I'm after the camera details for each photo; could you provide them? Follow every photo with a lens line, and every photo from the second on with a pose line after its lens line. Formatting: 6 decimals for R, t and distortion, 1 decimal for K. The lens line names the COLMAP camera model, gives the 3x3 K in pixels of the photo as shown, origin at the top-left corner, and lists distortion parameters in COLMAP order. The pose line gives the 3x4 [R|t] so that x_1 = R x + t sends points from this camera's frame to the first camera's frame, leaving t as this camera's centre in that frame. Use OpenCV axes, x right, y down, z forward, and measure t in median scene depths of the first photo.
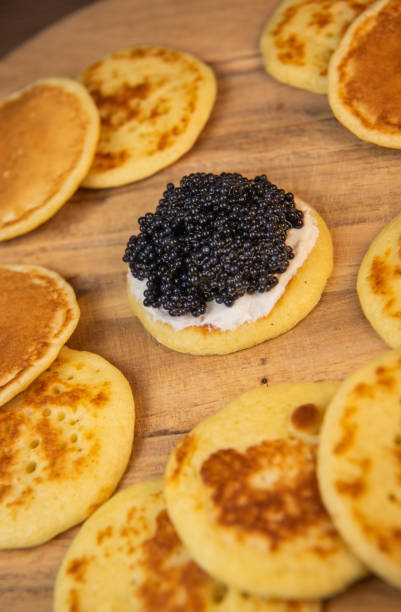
lens RADIAL K [[1199.5, 0, 185.6], [0, 1199.5, 304.6], [0, 0, 1]] dist [0.232650, 0.315294]
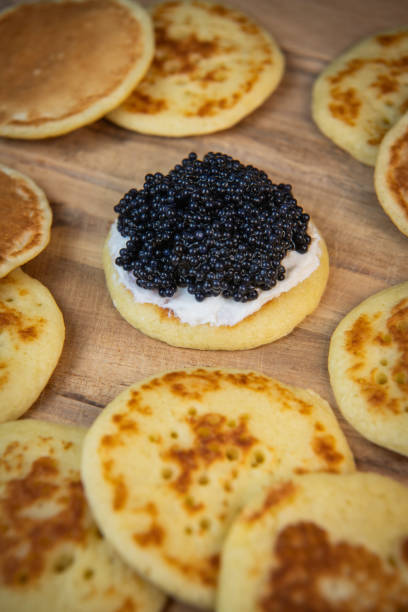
lens RADIAL K [[1184.8, 0, 197.8], [0, 1184.8, 308.0], [0, 0, 1]] dist [0.256564, 0.007868]
pose [[0.917013, 0.397596, 0.031703, 0.008800], [-0.398320, 0.917005, 0.021027, -0.012029], [-0.020711, -0.031910, 0.999276, 0.081063]]
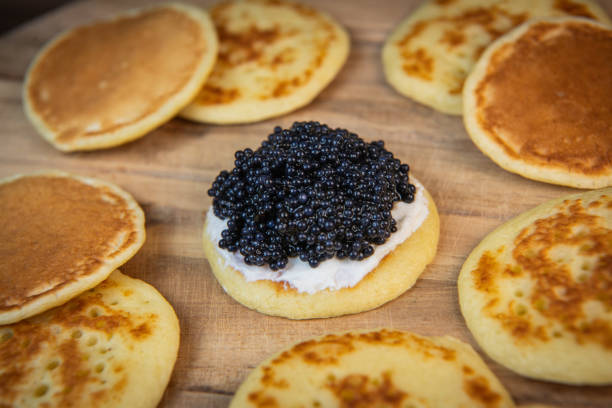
lens RADIAL K [[1184.8, 0, 306.0], [0, 1184.8, 204.0], [0, 0, 1]] dist [0.256564, 0.007868]
pose [[0.970869, 0.238239, 0.025598, -0.002007], [-0.232927, 0.963445, -0.132356, 0.071783], [-0.056194, 0.122538, 0.990872, 0.128628]]
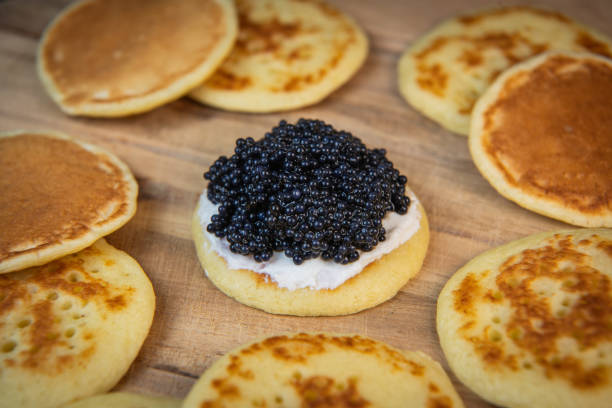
lens RADIAL K [[1184.8, 0, 306.0], [0, 1184.8, 204.0], [0, 0, 1]] dist [0.256564, 0.007868]
pose [[0.926527, 0.375742, 0.019140, 0.009252], [-0.370222, 0.919607, -0.131373, 0.071231], [-0.066964, 0.114634, 0.991148, 0.129000]]
